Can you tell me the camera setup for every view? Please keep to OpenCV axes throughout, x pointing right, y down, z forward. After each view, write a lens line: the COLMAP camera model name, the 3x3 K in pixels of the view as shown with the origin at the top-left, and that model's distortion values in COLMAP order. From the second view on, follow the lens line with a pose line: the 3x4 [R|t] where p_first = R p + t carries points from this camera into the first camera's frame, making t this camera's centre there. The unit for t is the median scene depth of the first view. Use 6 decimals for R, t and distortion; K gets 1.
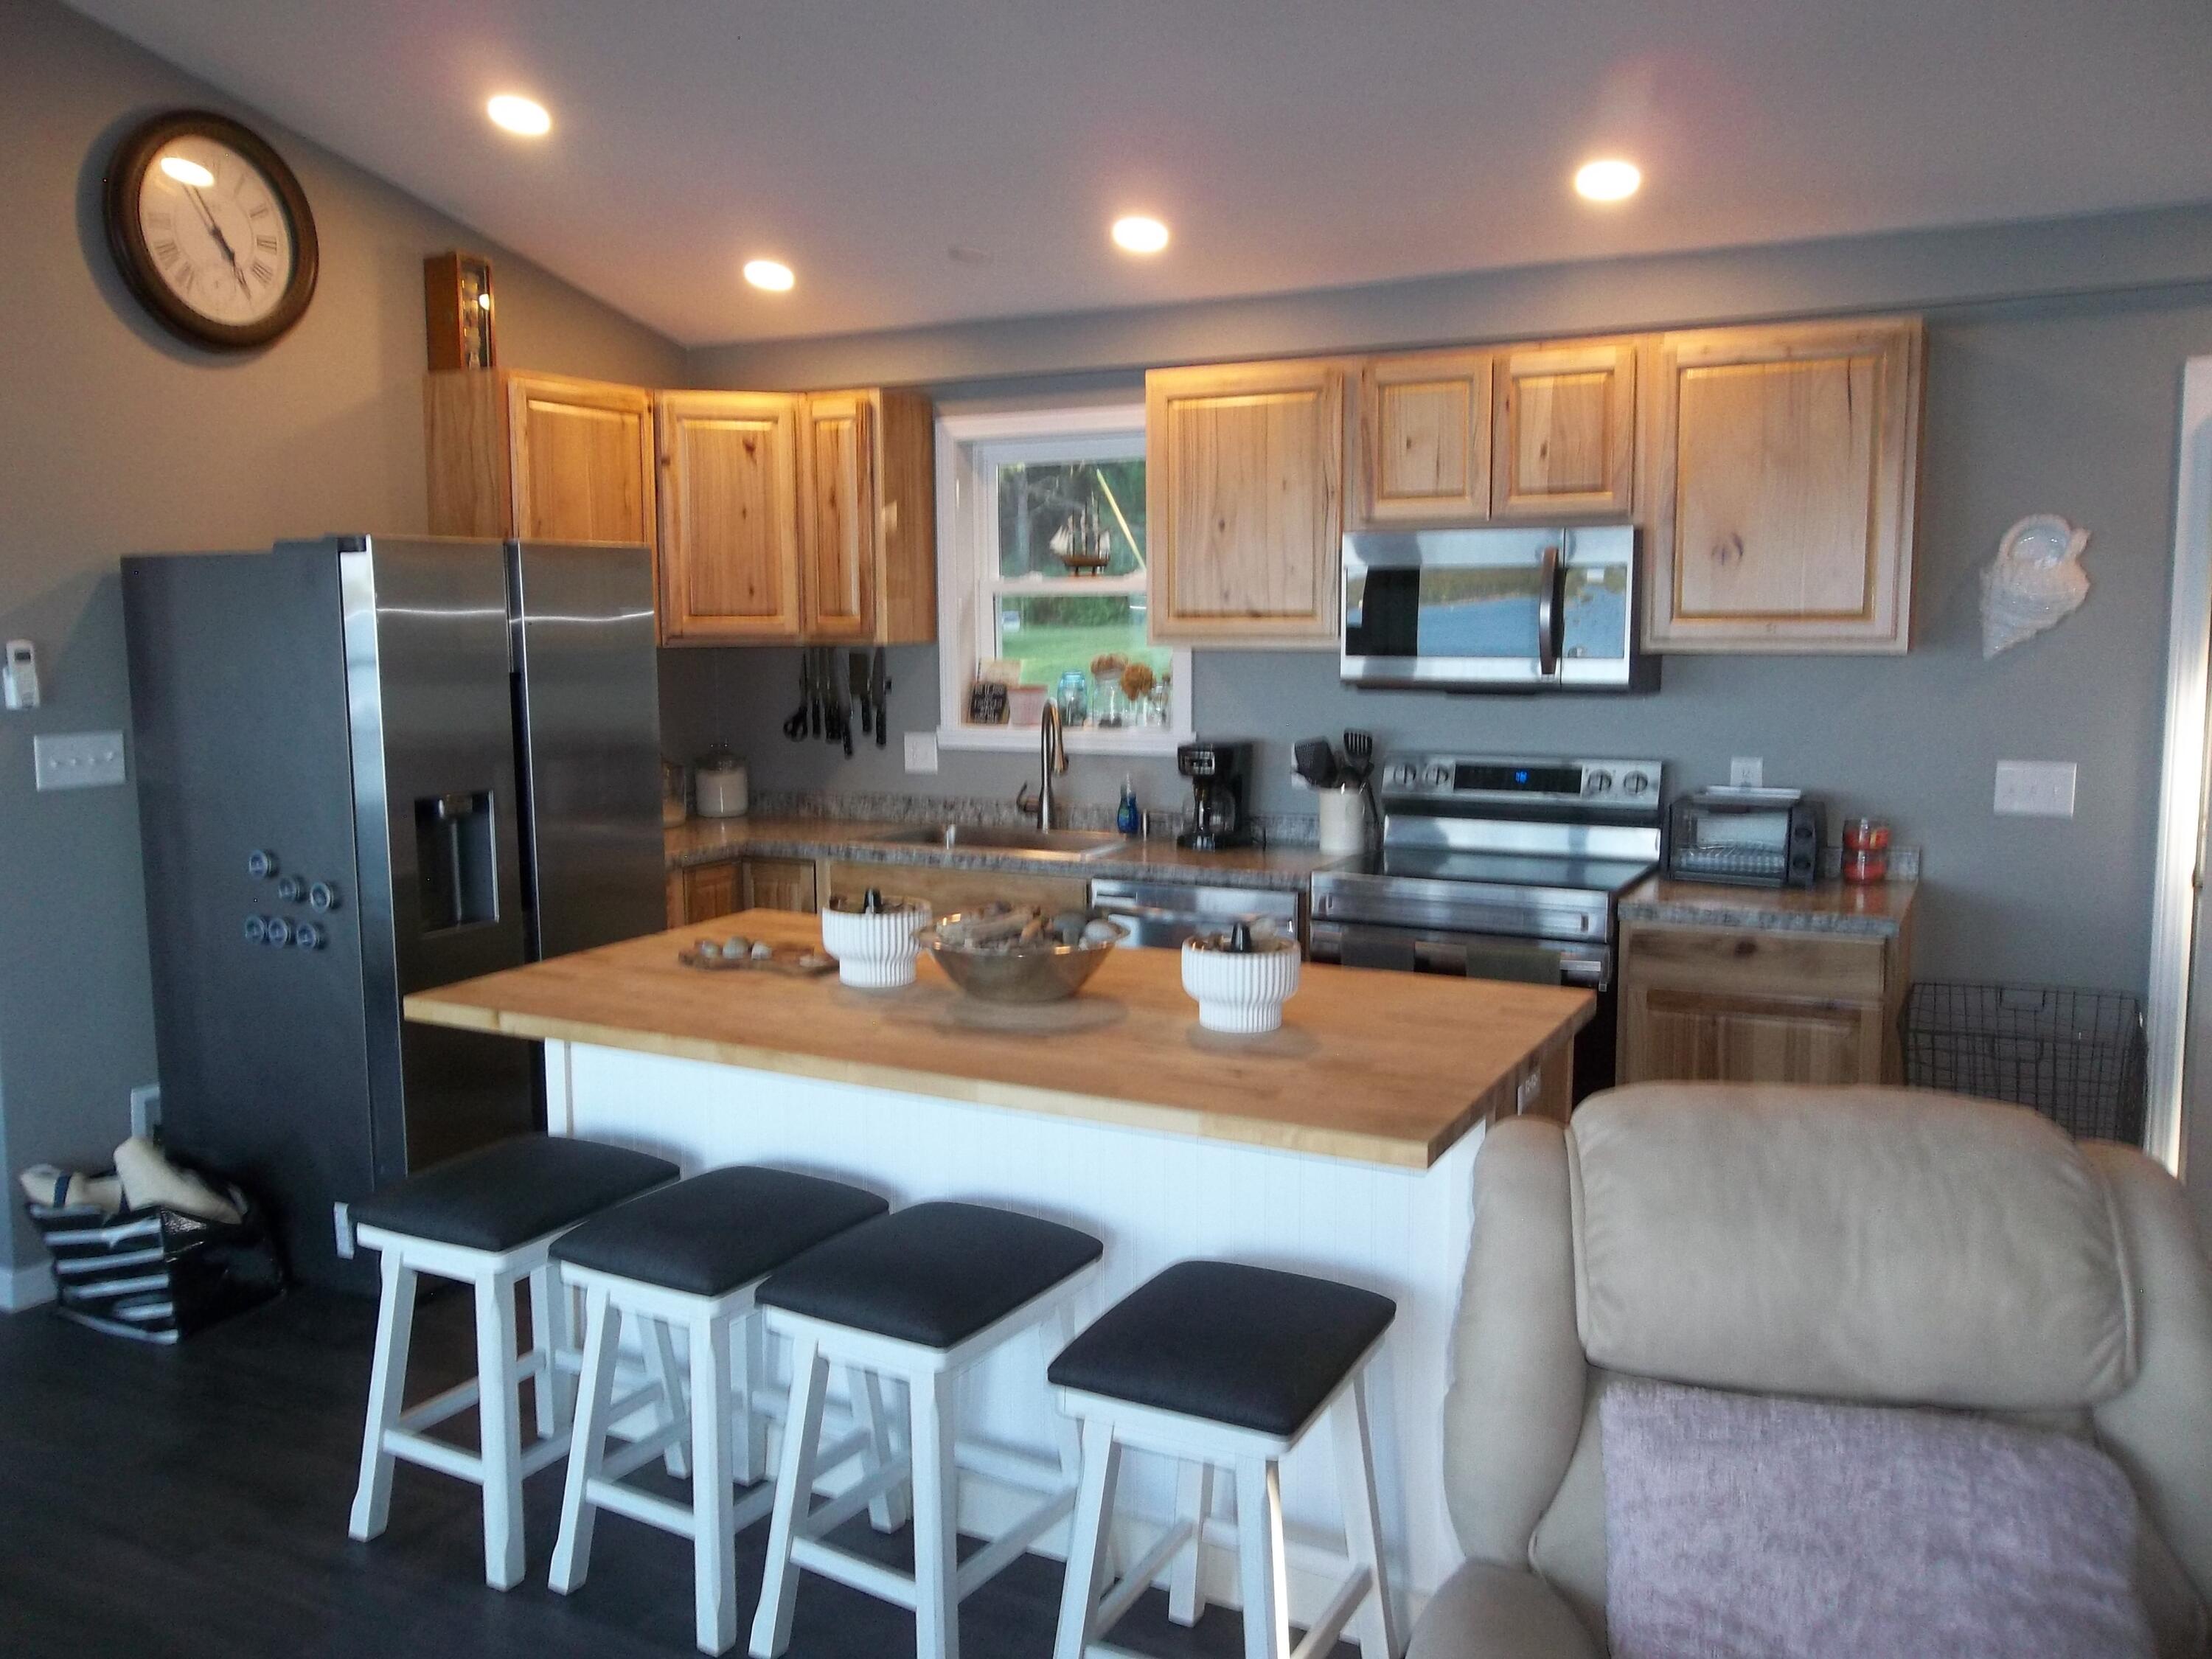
lens RADIAL K [[1787.5, 0, 1102.4], [0, 1787.5, 824.9], [0, 0, 1]] dist [0.014158, -0.030437]
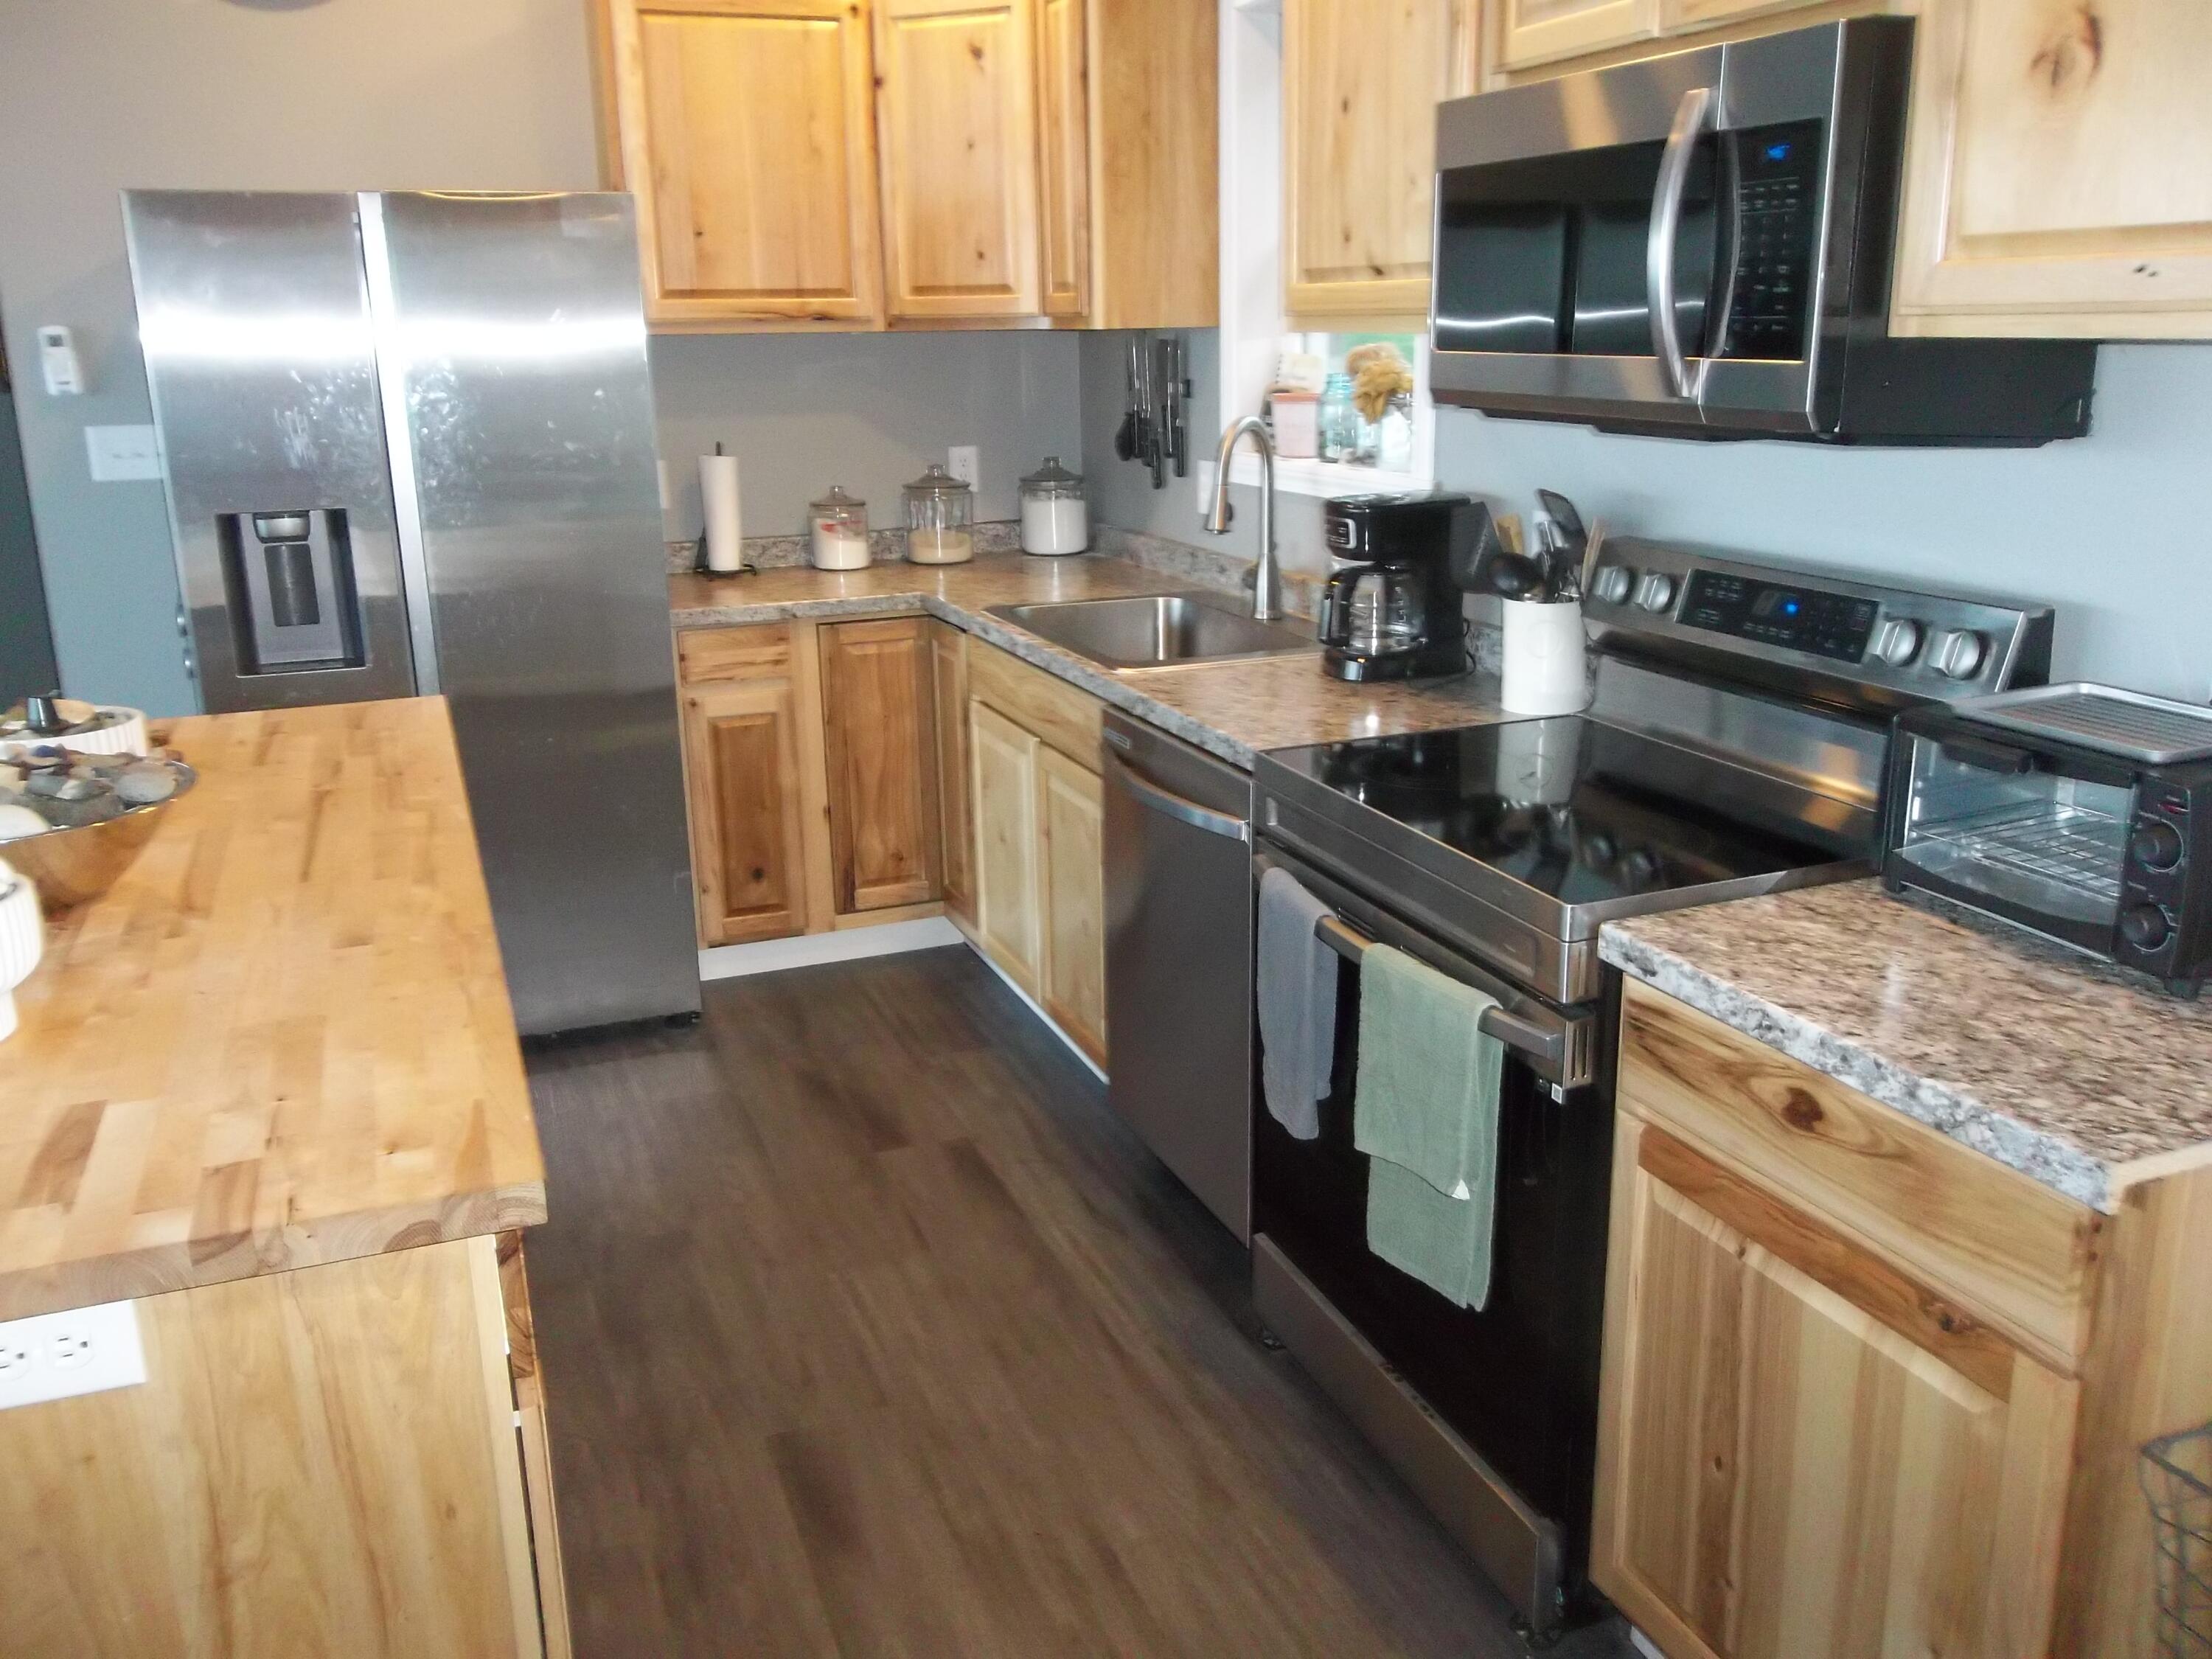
lens RADIAL K [[1787.5, 0, 1148.6], [0, 1787.5, 806.4], [0, 0, 1]] dist [0.014158, -0.030437]
pose [[0.760398, 0.167057, -0.627604, 0.491606], [-0.073098, 0.982226, 0.172885, -0.053954], [0.645330, -0.085585, 0.759094, 0.624523]]
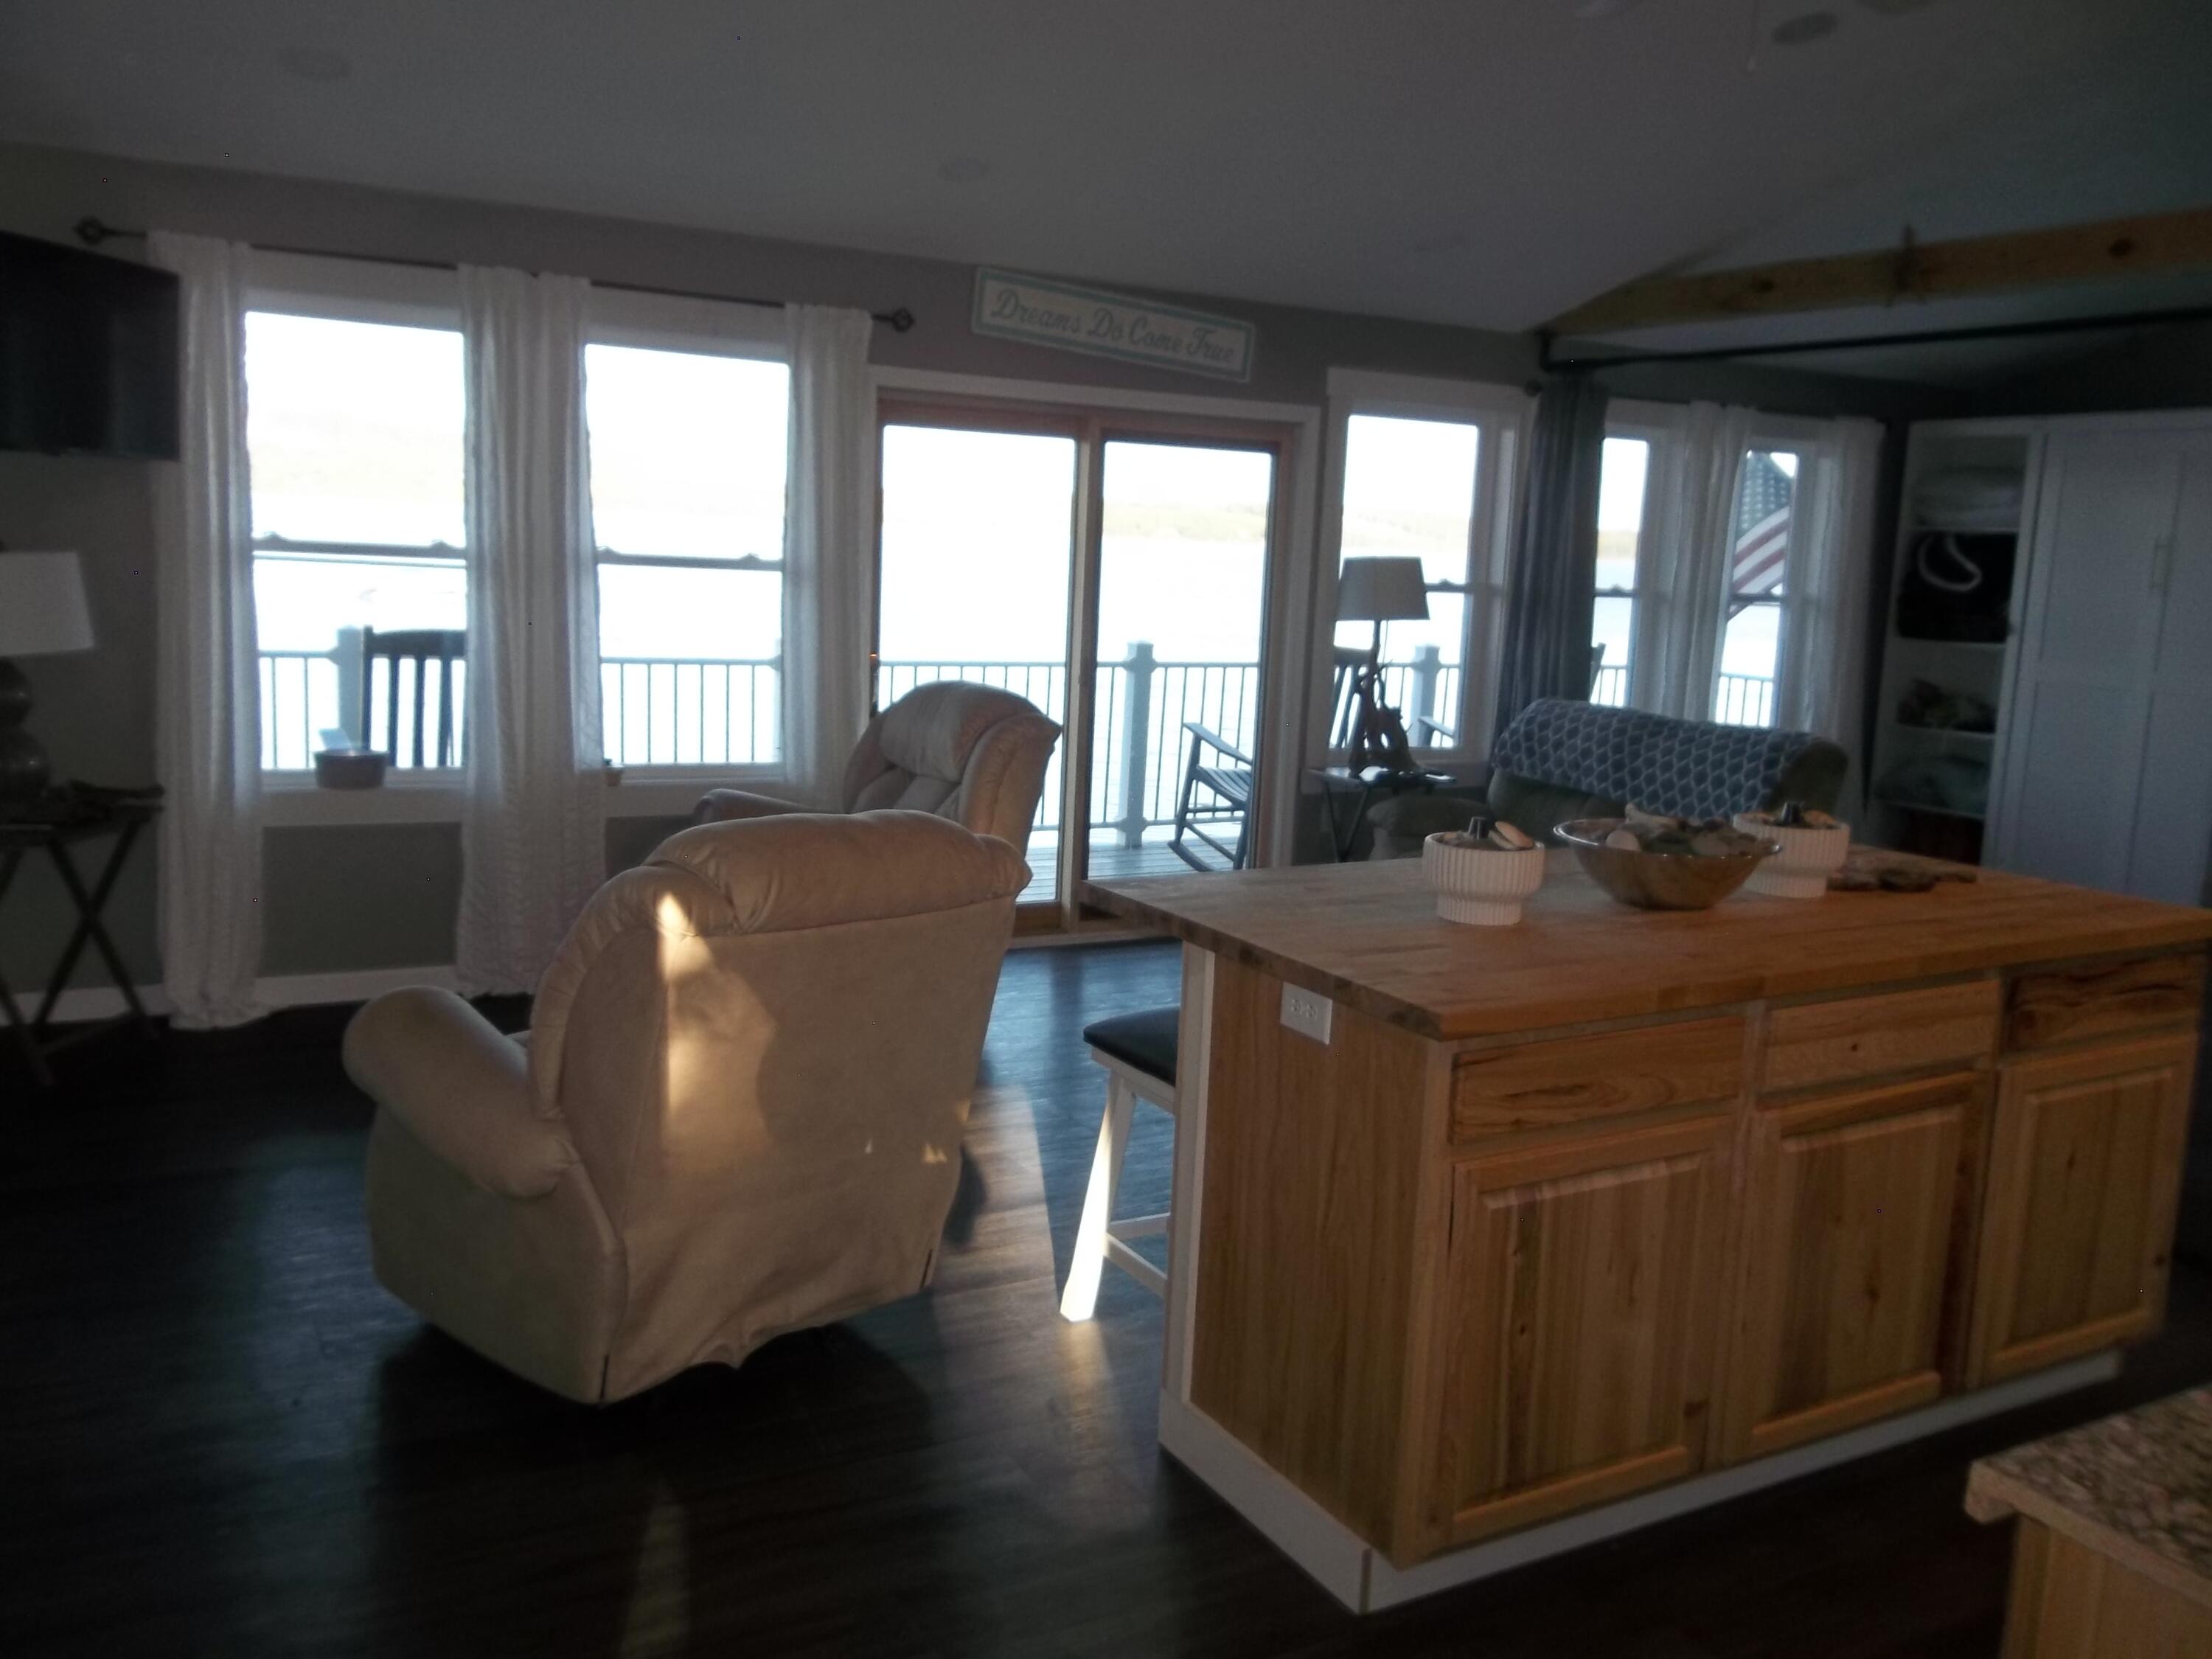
lens RADIAL K [[1787.5, 0, 1121.7], [0, 1787.5, 859.6], [0, 0, 1]] dist [0.014158, -0.030437]
pose [[-0.538799, 0.121520, -0.833624, 0.754080], [-0.141425, 0.962451, 0.231707, -0.092270], [0.830479, 0.242738, -0.501381, 0.992395]]
